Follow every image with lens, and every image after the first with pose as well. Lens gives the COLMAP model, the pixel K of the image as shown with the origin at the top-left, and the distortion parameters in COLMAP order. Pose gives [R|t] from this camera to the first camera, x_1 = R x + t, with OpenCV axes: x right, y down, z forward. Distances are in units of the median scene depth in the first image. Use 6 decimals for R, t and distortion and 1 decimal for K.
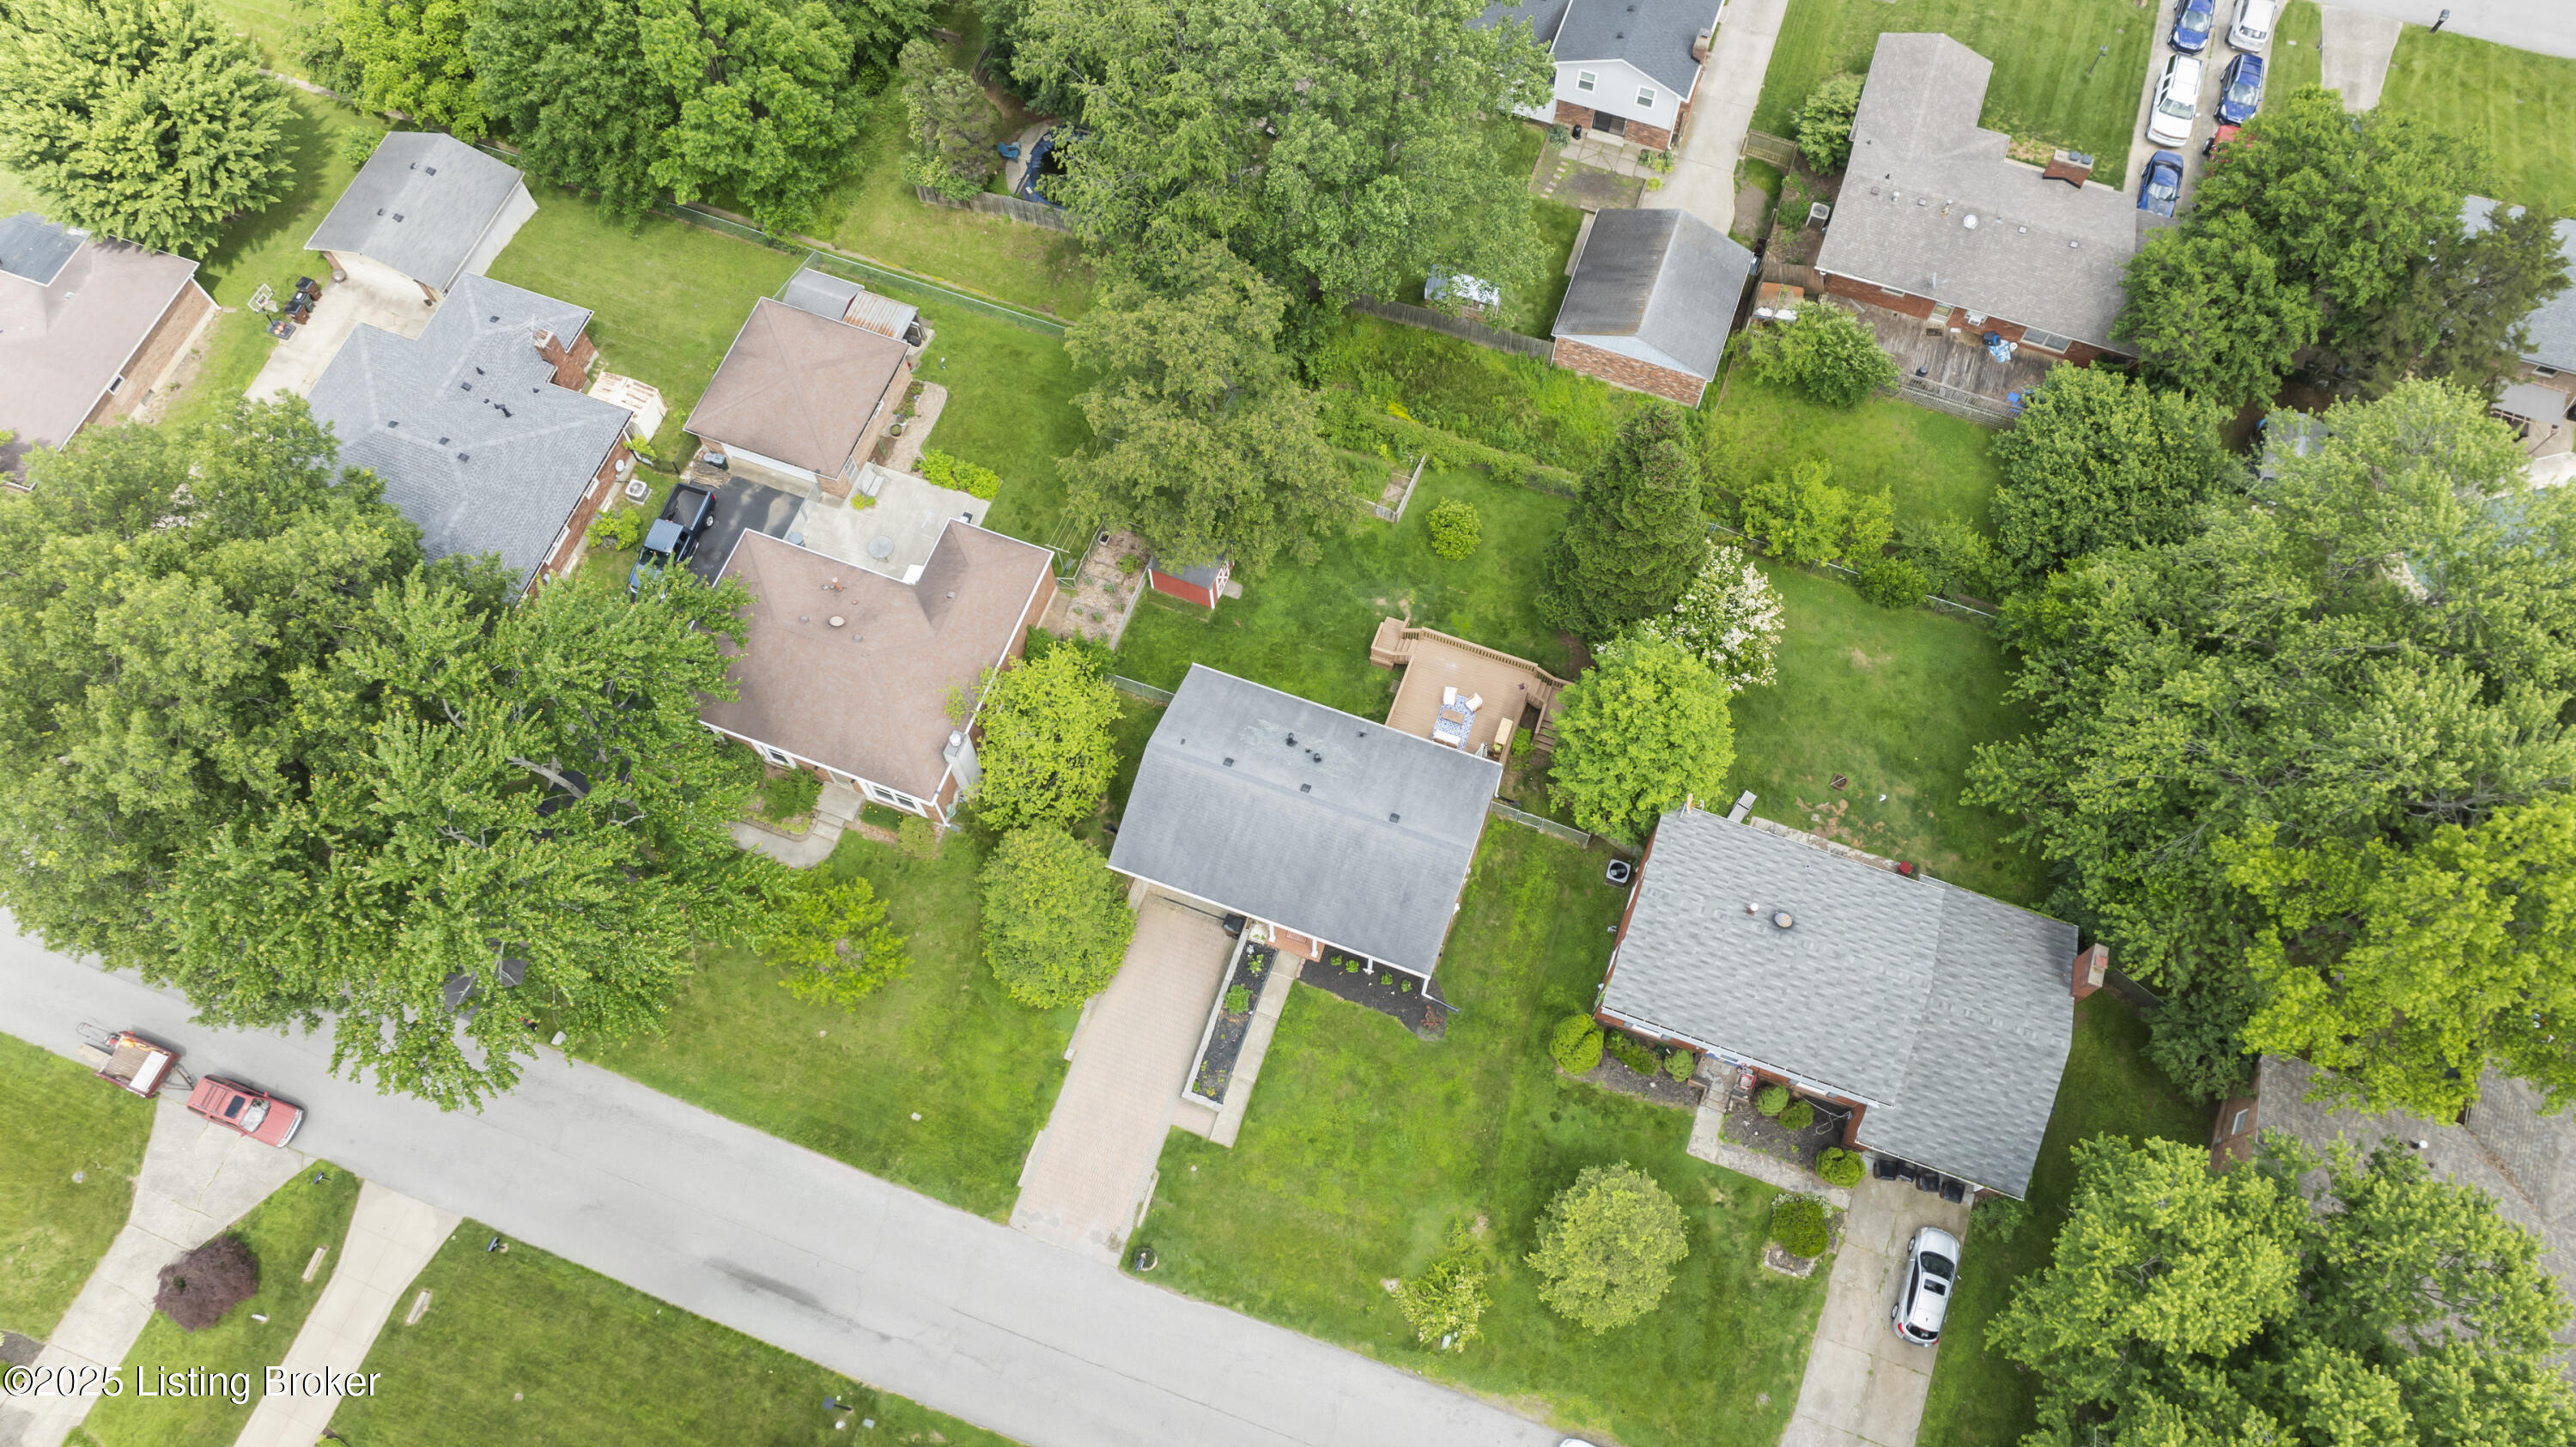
lens RADIAL K [[1846.9, 0, 1288.0], [0, 1846.9, 723.5], [0, 0, 1]] dist [0.036671, -0.110494]
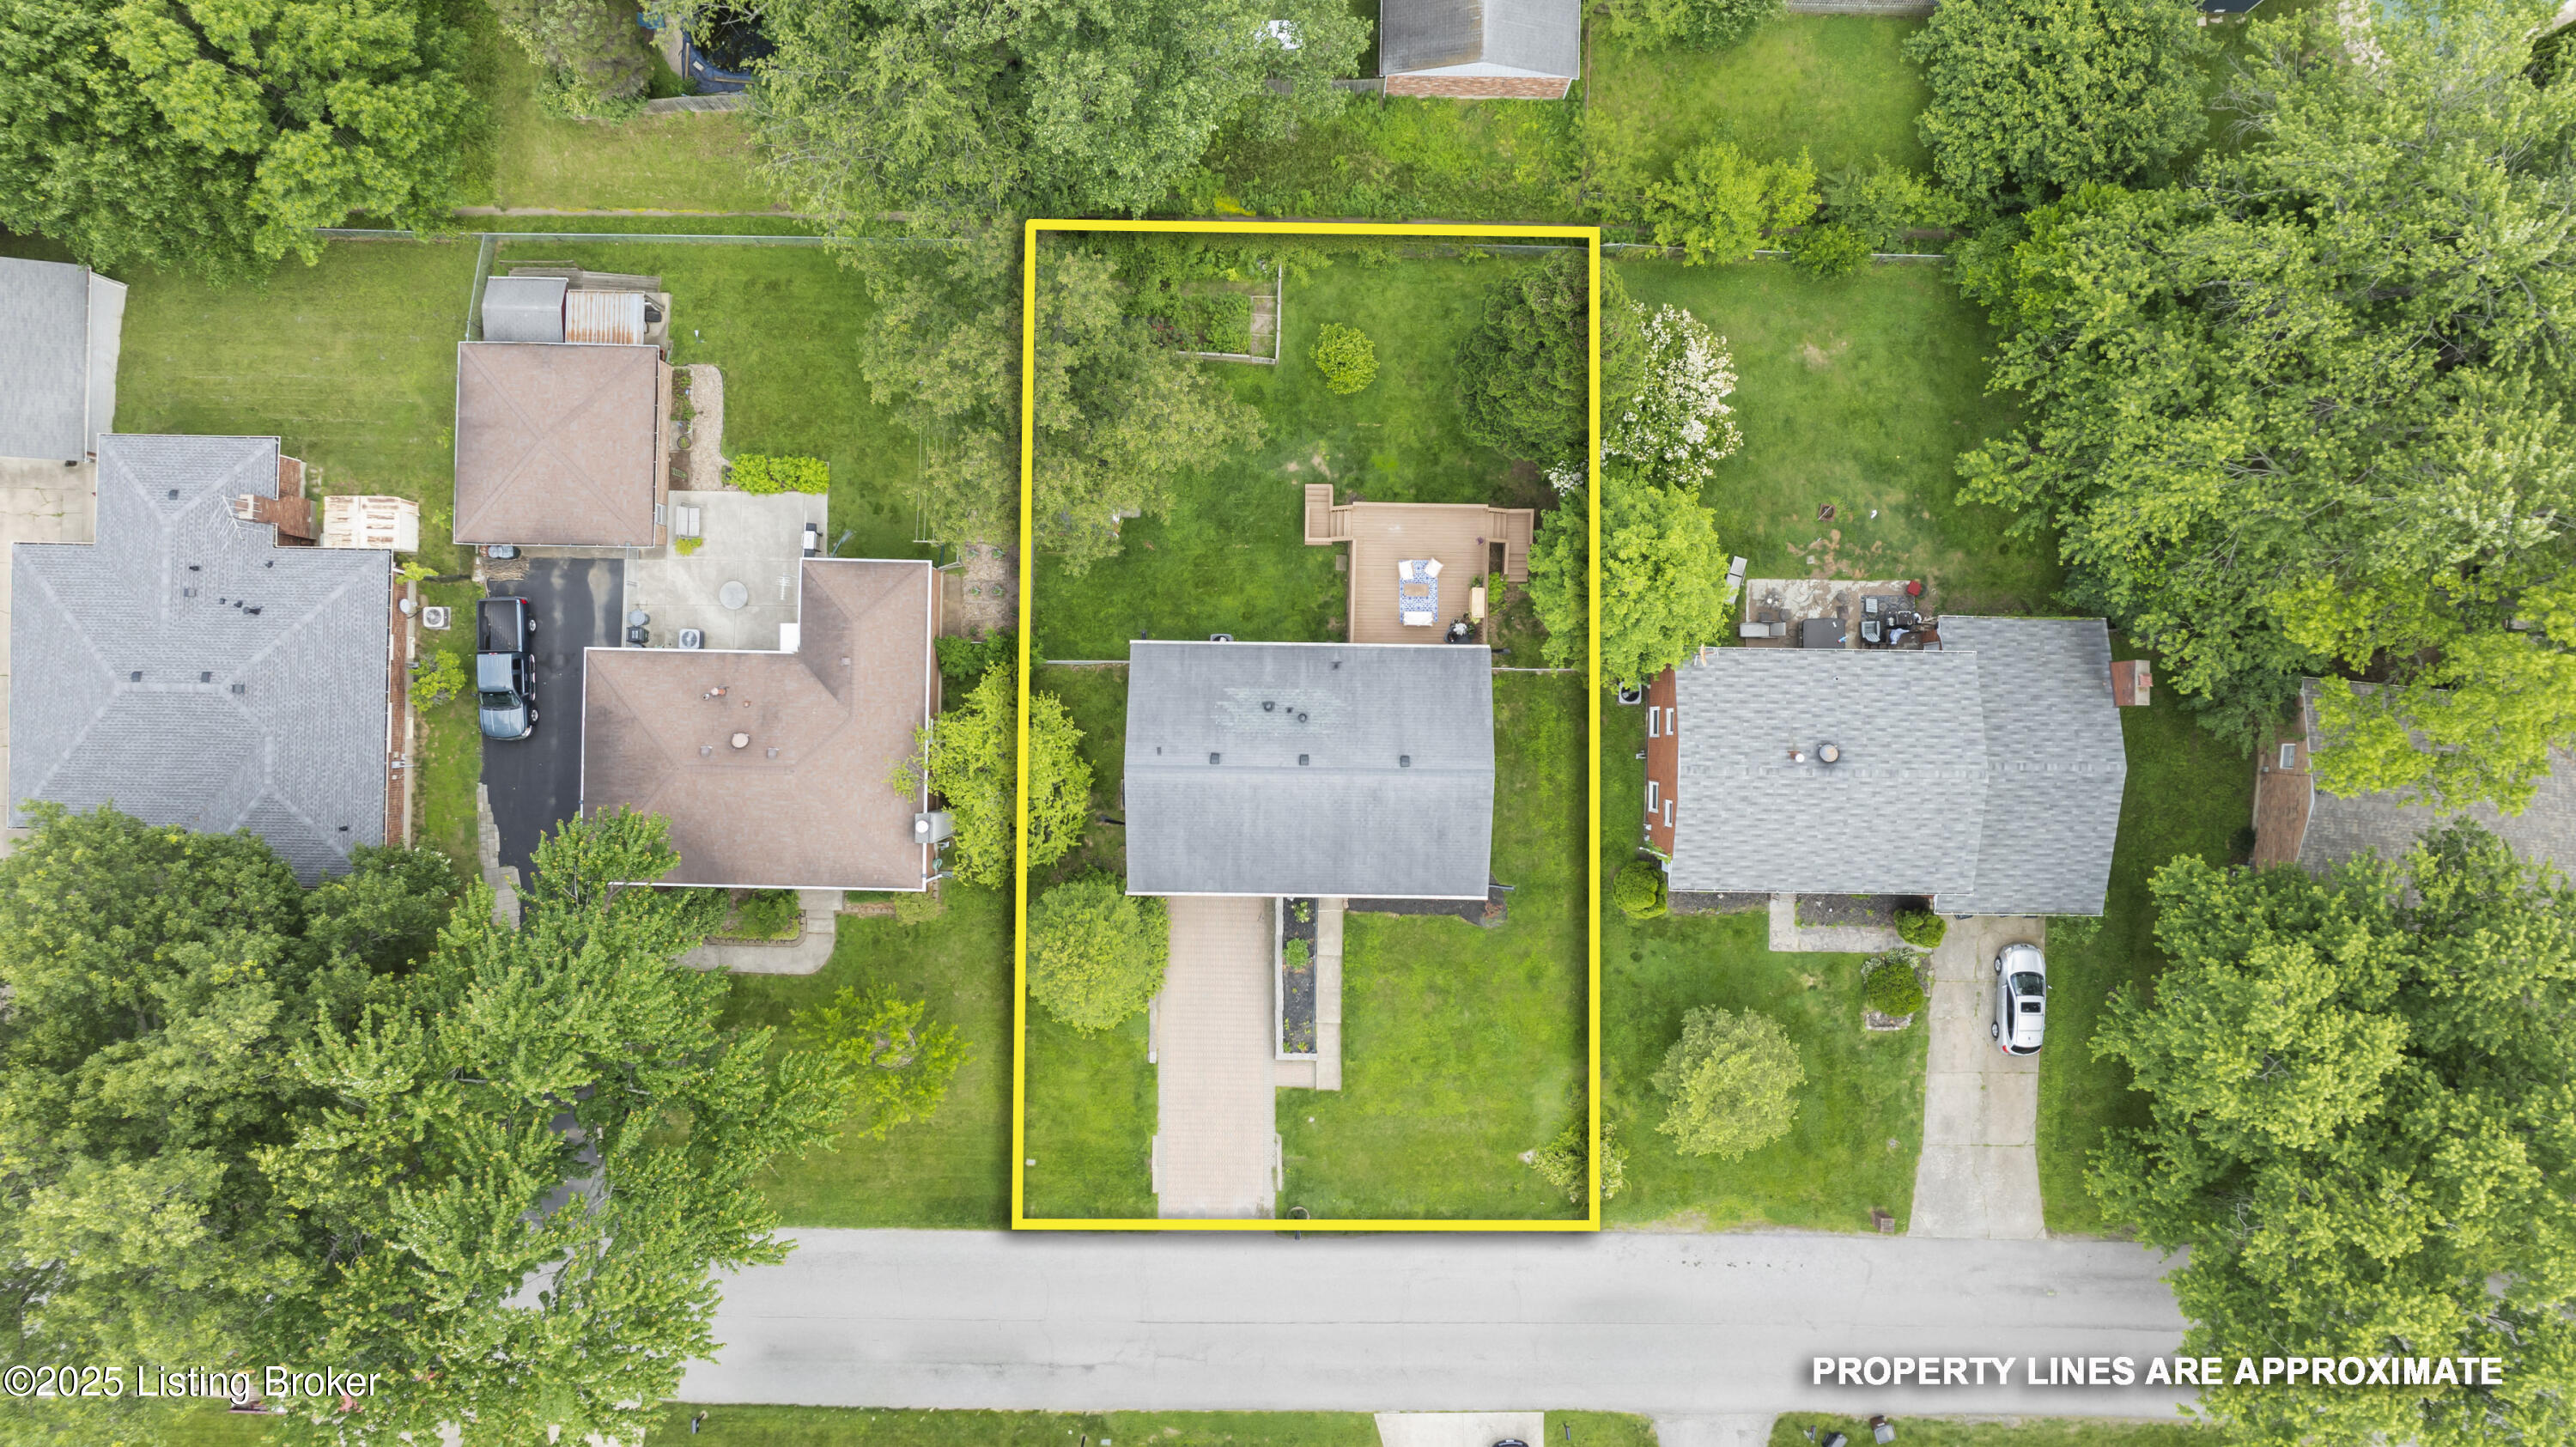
lens RADIAL K [[1856.2, 0, 1288.0], [0, 1856.2, 723.5], [0, 0, 1]] dist [-0.001459, -0.003267]
pose [[0.943730, -0.330687, 0.004425, 0.003994], [0.301573, 0.865982, 0.398910, -0.344673], [-0.135746, -0.375129, 0.916979, 0.149930]]
